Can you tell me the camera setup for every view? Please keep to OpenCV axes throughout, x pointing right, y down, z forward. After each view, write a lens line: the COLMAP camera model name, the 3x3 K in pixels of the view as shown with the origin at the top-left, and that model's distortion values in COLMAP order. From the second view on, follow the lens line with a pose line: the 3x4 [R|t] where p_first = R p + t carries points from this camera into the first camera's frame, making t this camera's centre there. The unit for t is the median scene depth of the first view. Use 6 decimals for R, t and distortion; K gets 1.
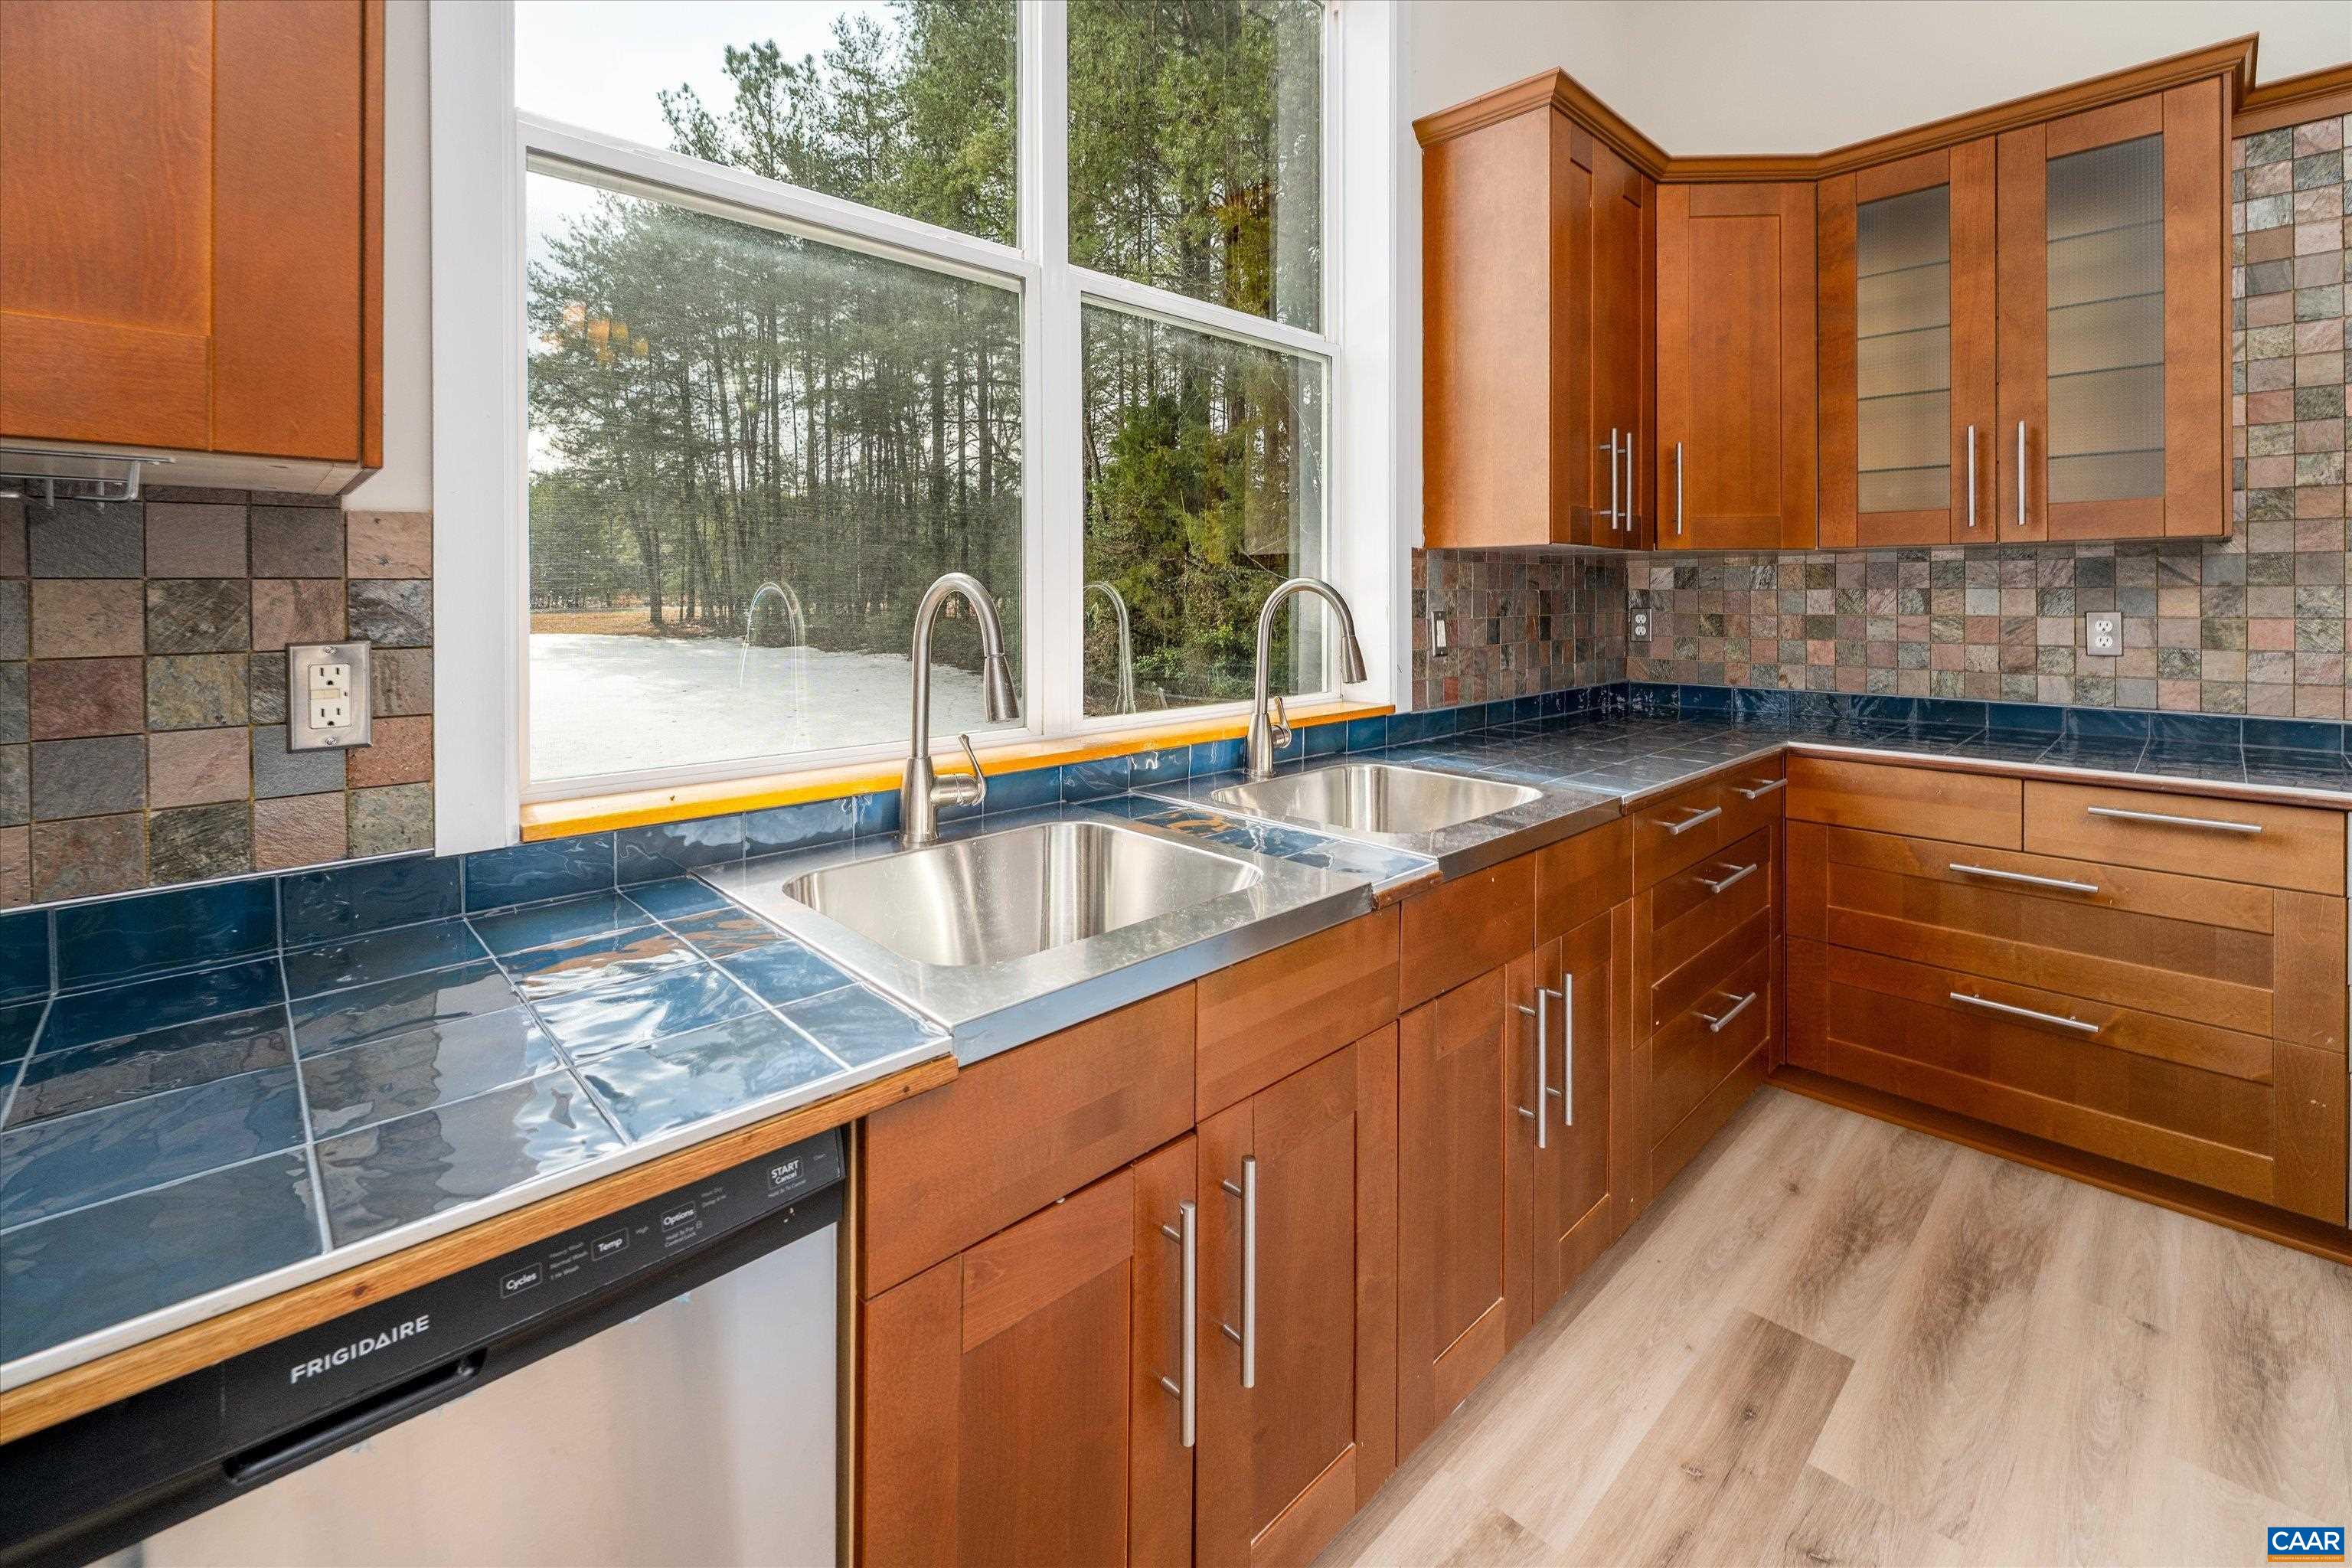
lens RADIAL K [[1004.0, 0, 1177.2], [0, 1004.0, 596.9], [0, 0, 1]] dist [-0.001737, -0.000558]
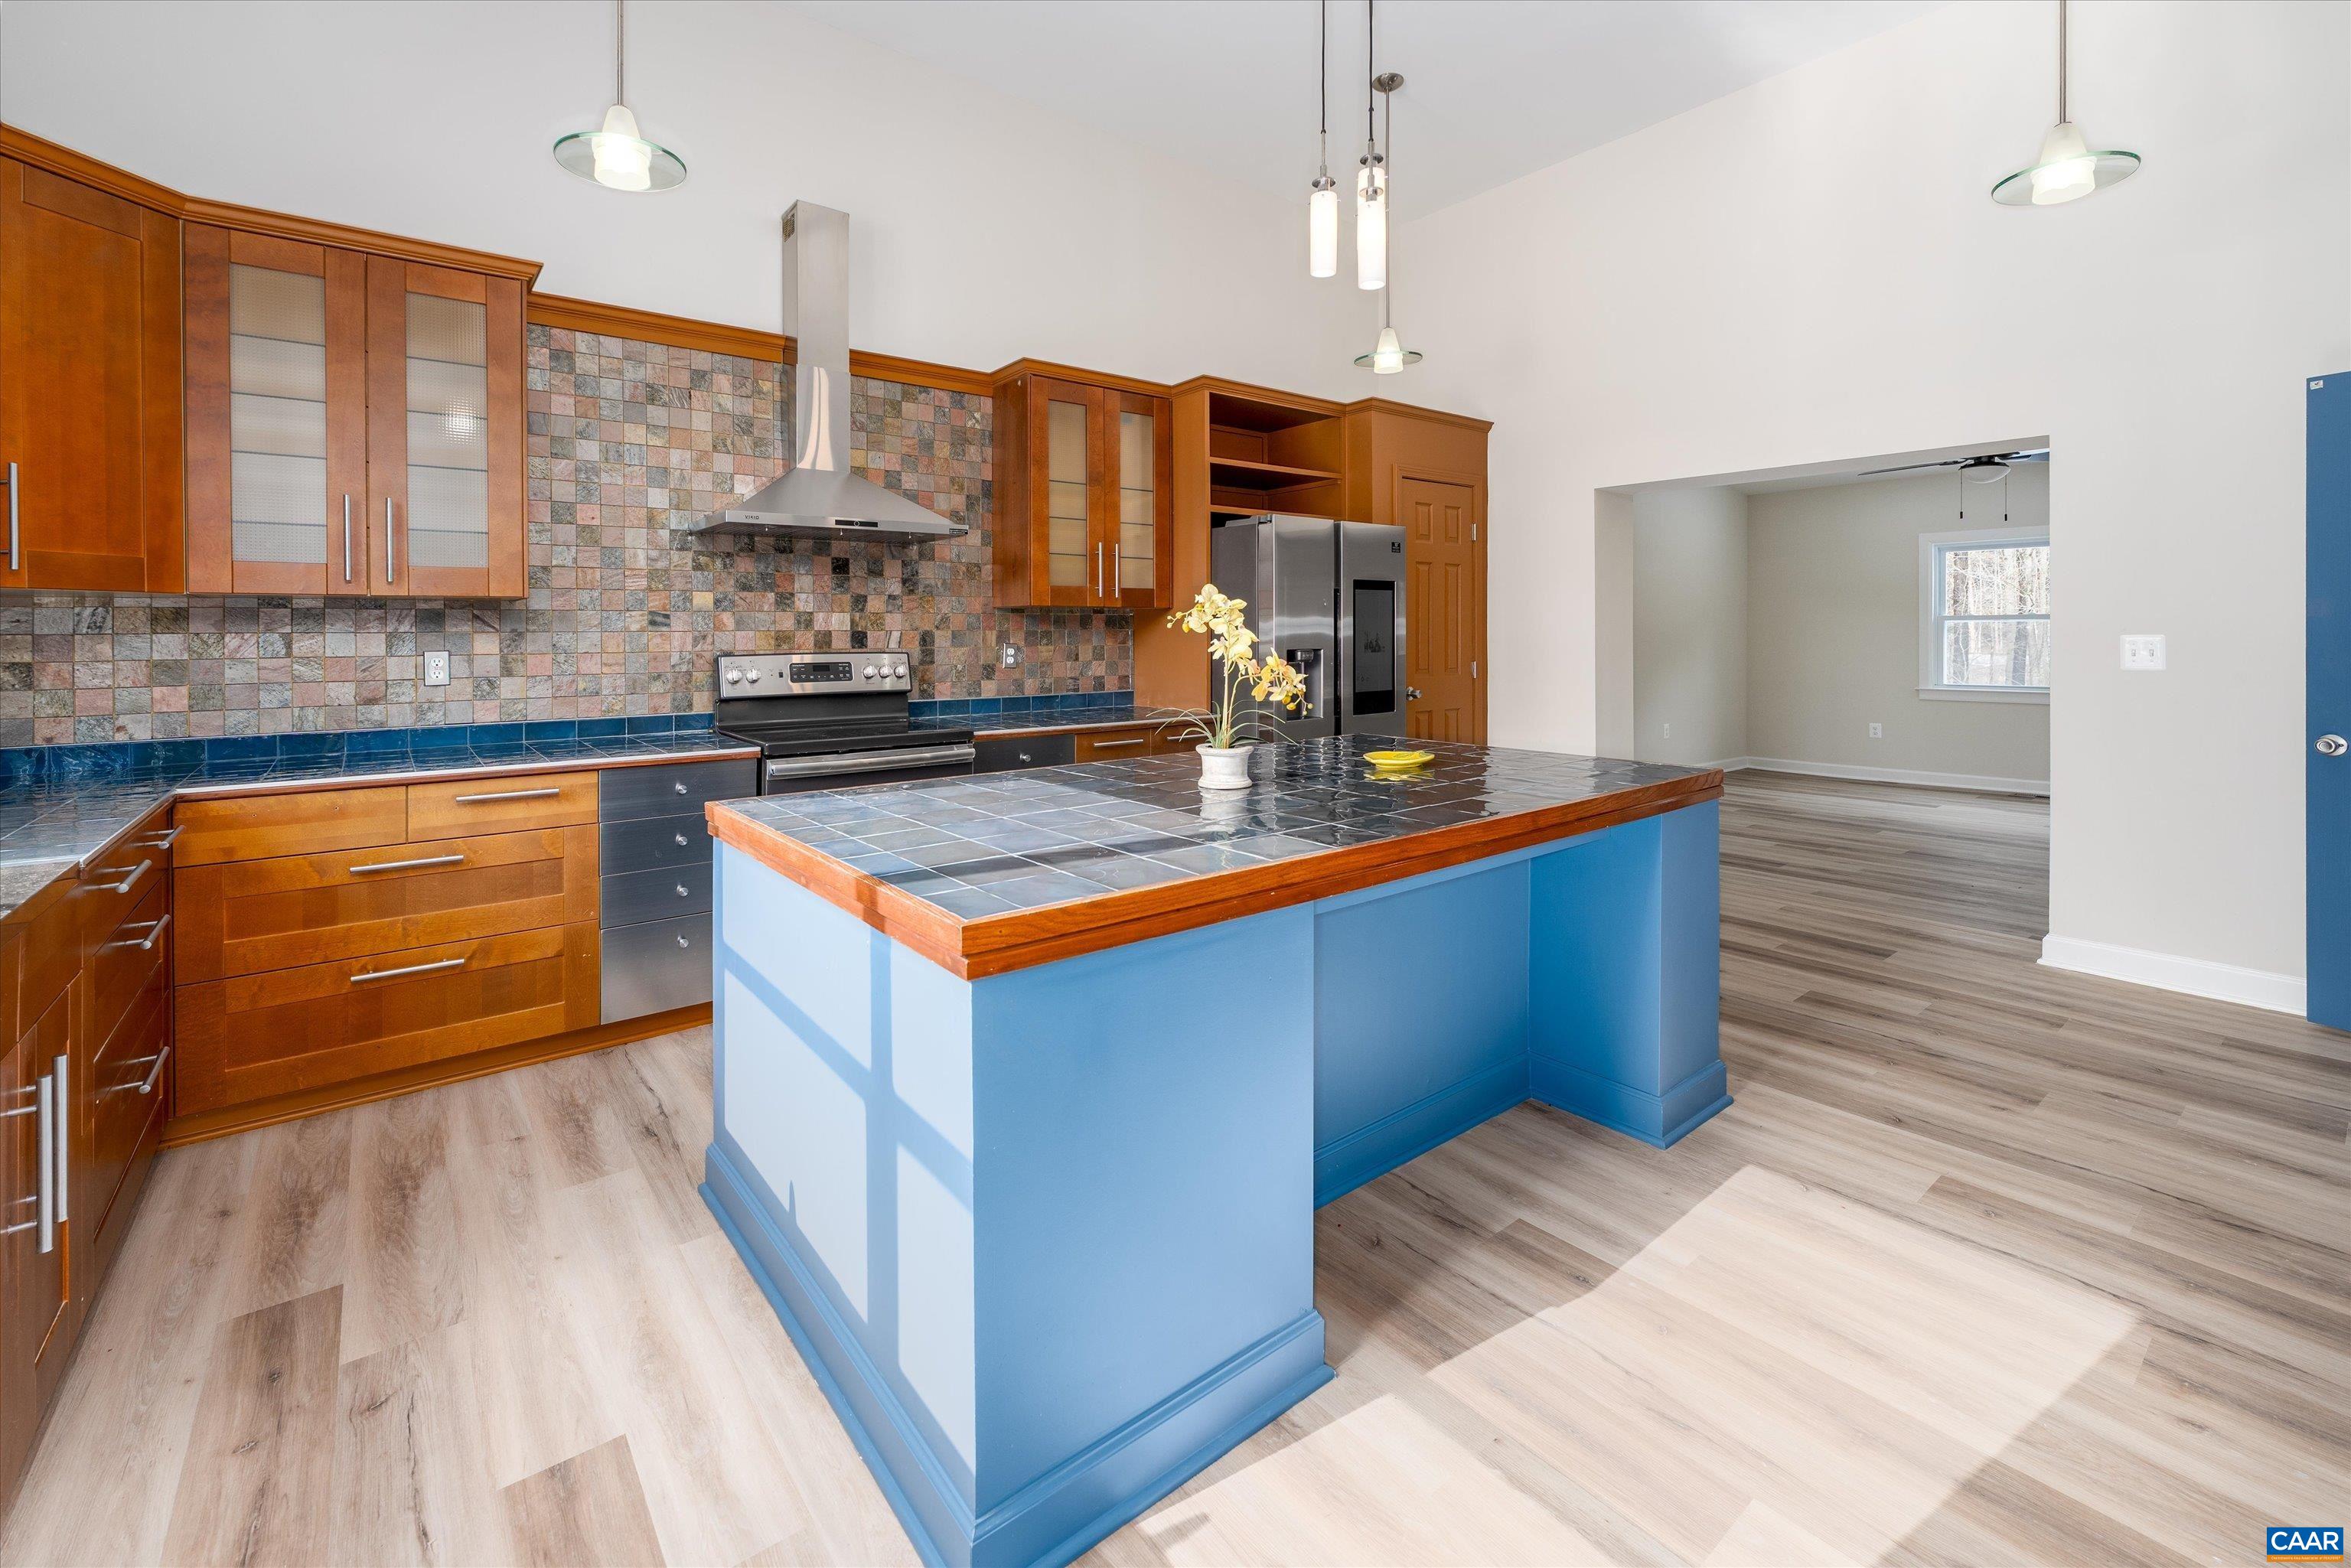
lens RADIAL K [[1000.2, 0, 1170.3], [0, 1000.2, 629.9], [0, 0, 1]] dist [-0.000369, -0.000283]
pose [[0.092602, 0.002392, 0.995700, -0.287666], [0.005842, 0.999979, -0.002946, -0.003486], [-0.995686, 0.006090, 0.092586, -0.064543]]
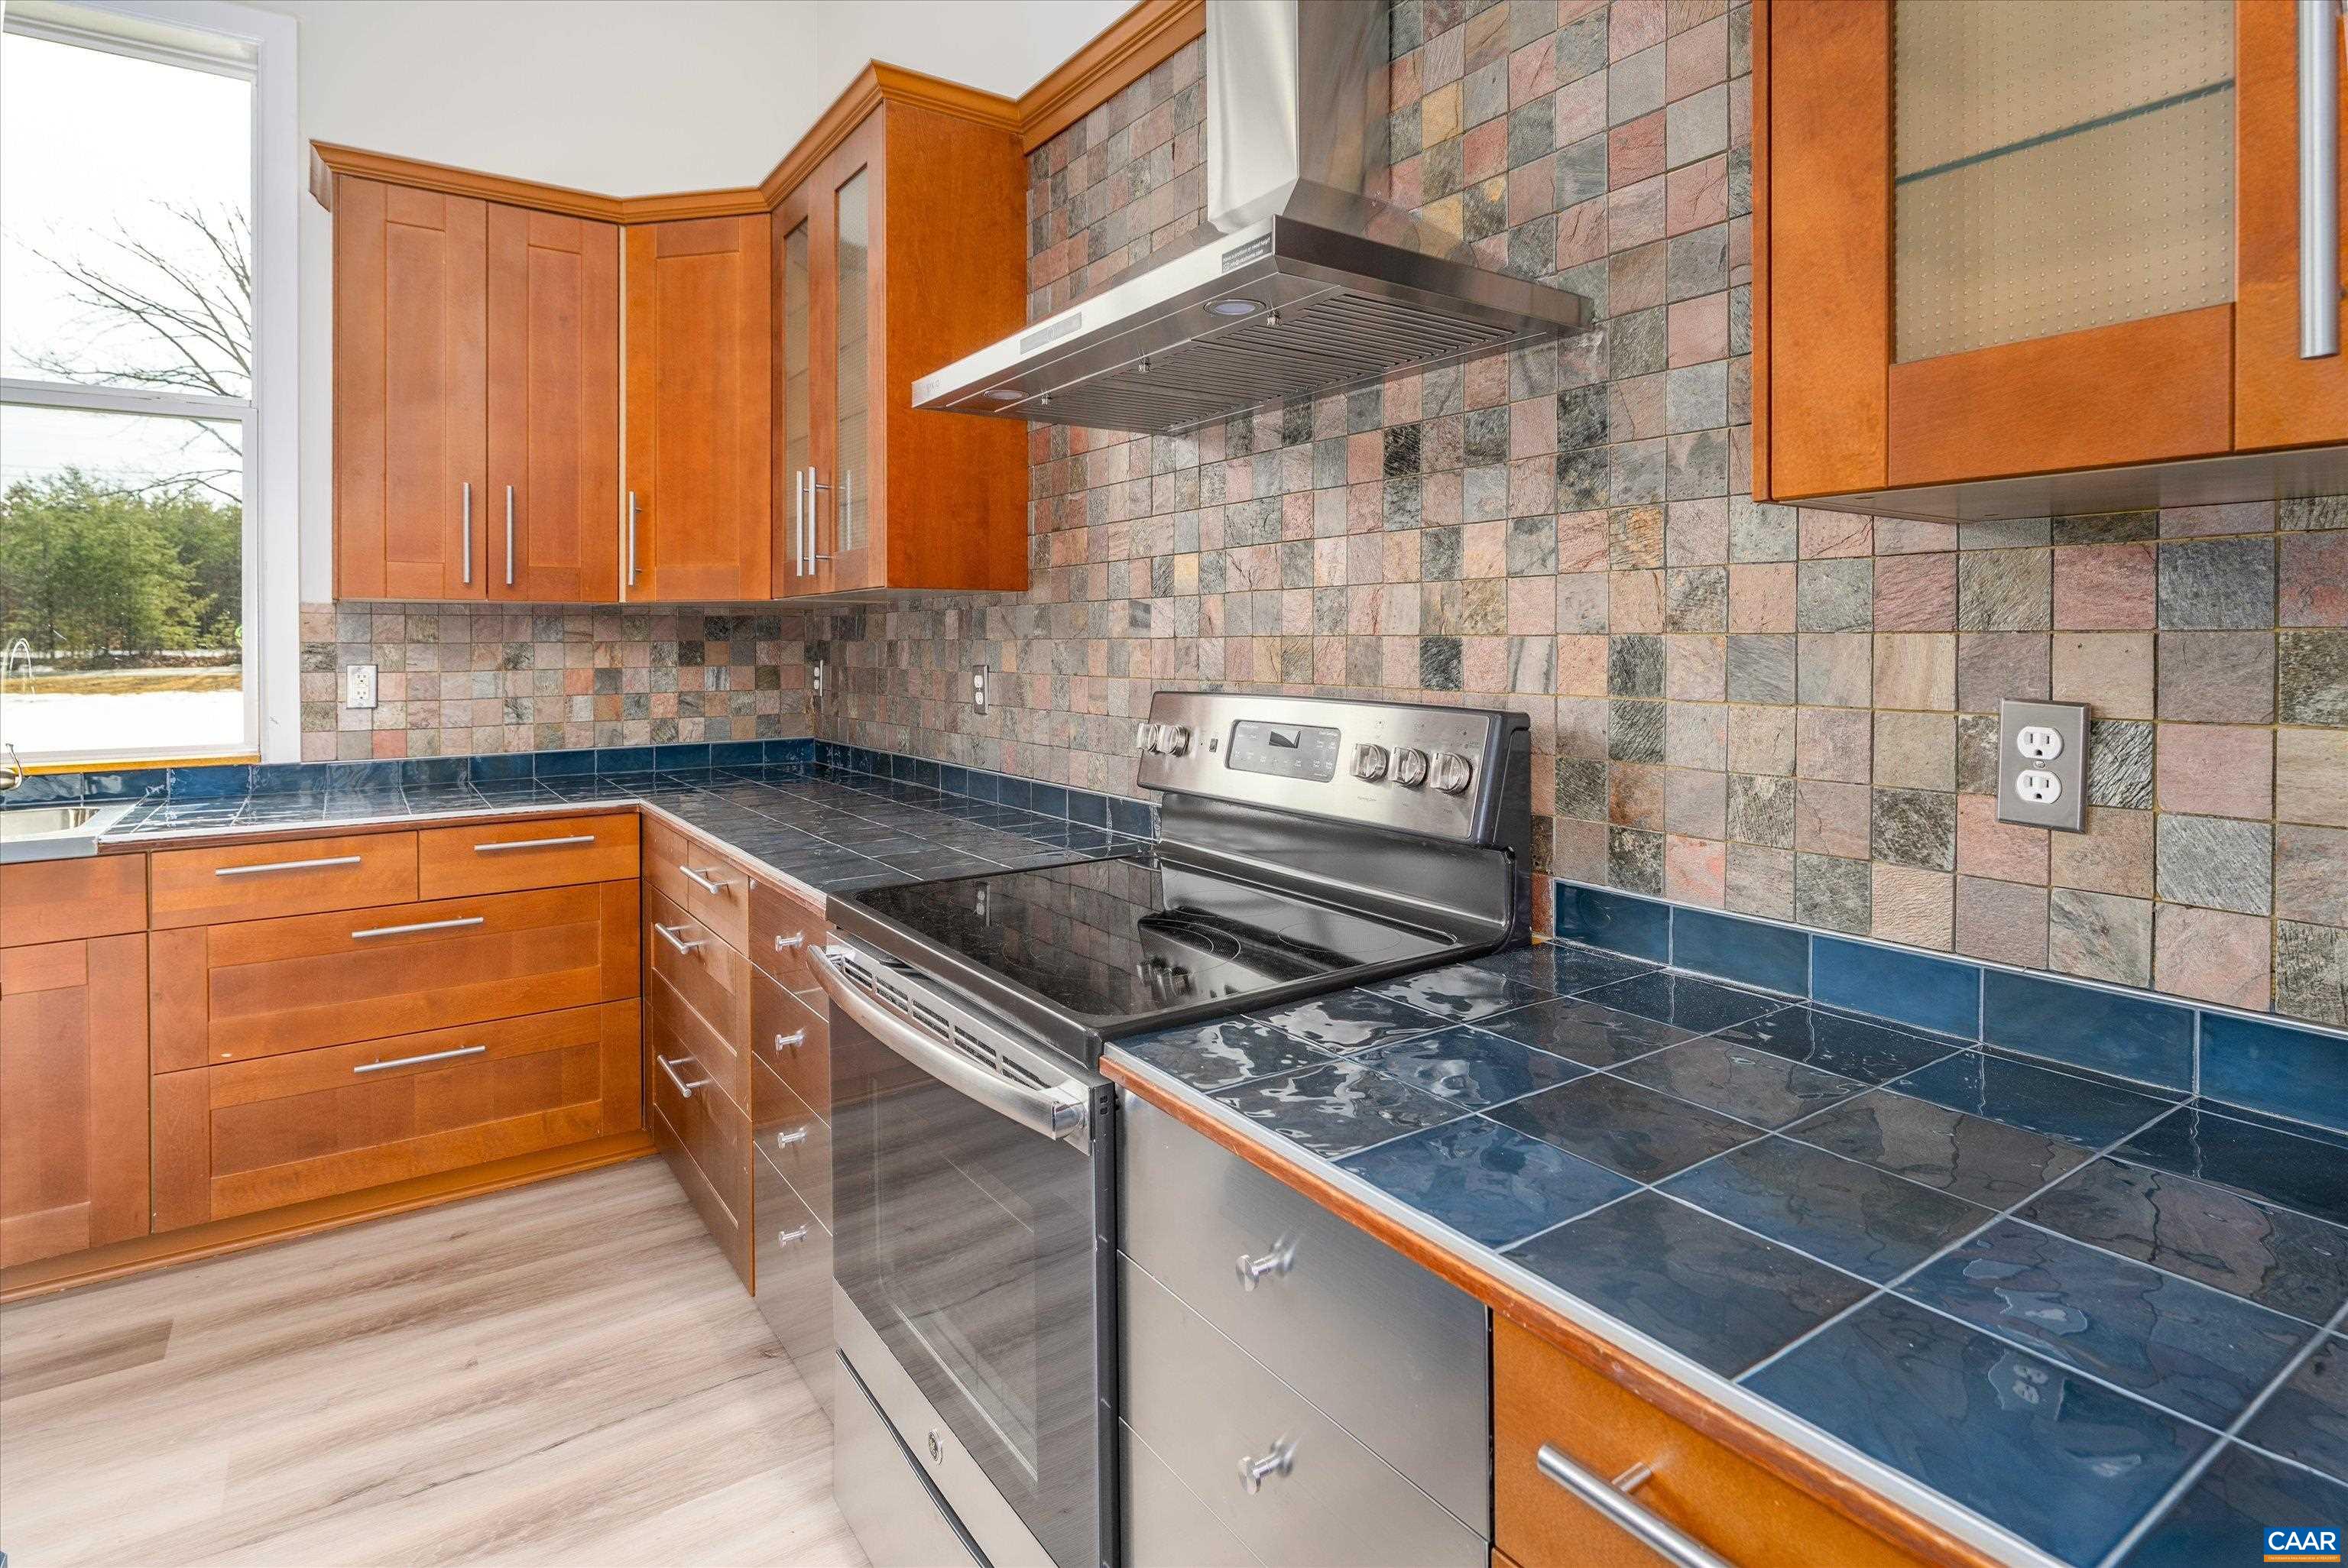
lens RADIAL K [[1206.0, 0, 1178.7], [0, 1206.0, 641.9], [0, 0, 1]] dist [-0.001050, -0.000431]
pose [[0.986884, -0.001857, -0.161418, 1.362175], [0.001842, 0.999998, -0.000241, -0.007260], [0.161419, -0.000059, 0.986886, -0.074167]]
